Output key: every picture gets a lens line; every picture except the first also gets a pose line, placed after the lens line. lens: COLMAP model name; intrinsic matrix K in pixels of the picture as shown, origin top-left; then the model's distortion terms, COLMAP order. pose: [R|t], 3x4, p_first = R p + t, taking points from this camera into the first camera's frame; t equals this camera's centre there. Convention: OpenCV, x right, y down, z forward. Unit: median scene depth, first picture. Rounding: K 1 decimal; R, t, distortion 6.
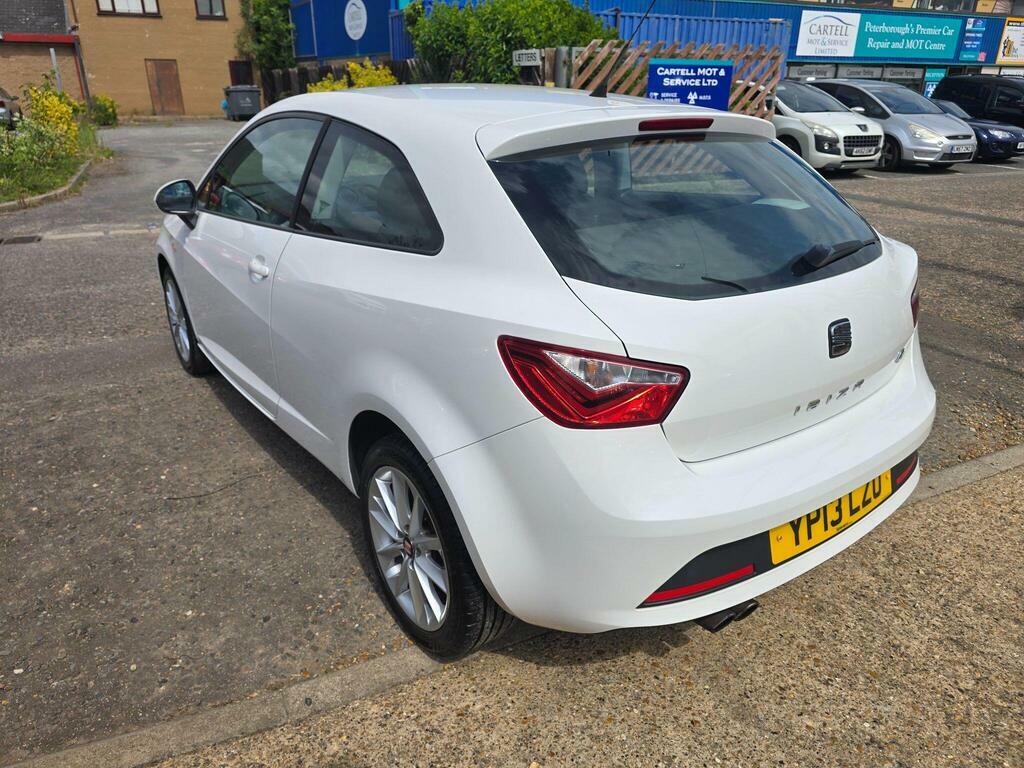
lens RADIAL K [[763.6, 0, 507.6], [0, 763.6, 384.5], [0, 0, 1]] dist [0.057284, -0.047060]
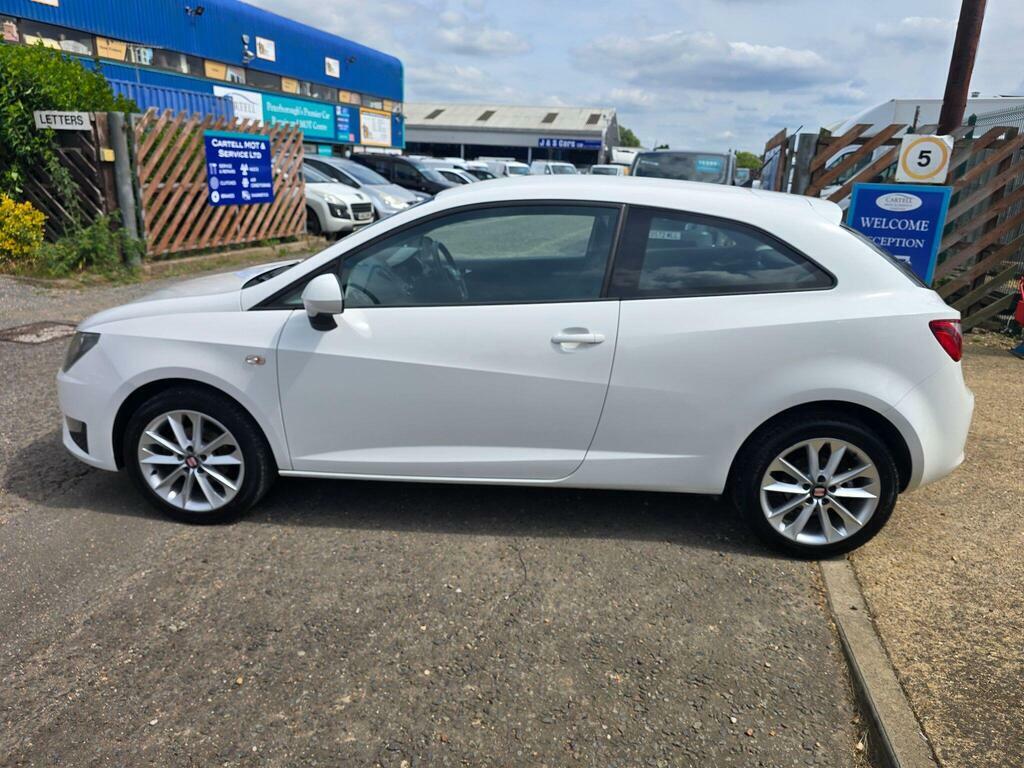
lens RADIAL K [[763.6, 0, 507.6], [0, 763.6, 384.5], [0, 0, 1]] dist [0.057284, -0.047060]
pose [[0.643028, -0.195460, 0.740479, -0.322761], [0.248217, 0.967881, 0.039935, -0.043670], [-0.724502, 0.158120, 0.670891, 0.092460]]
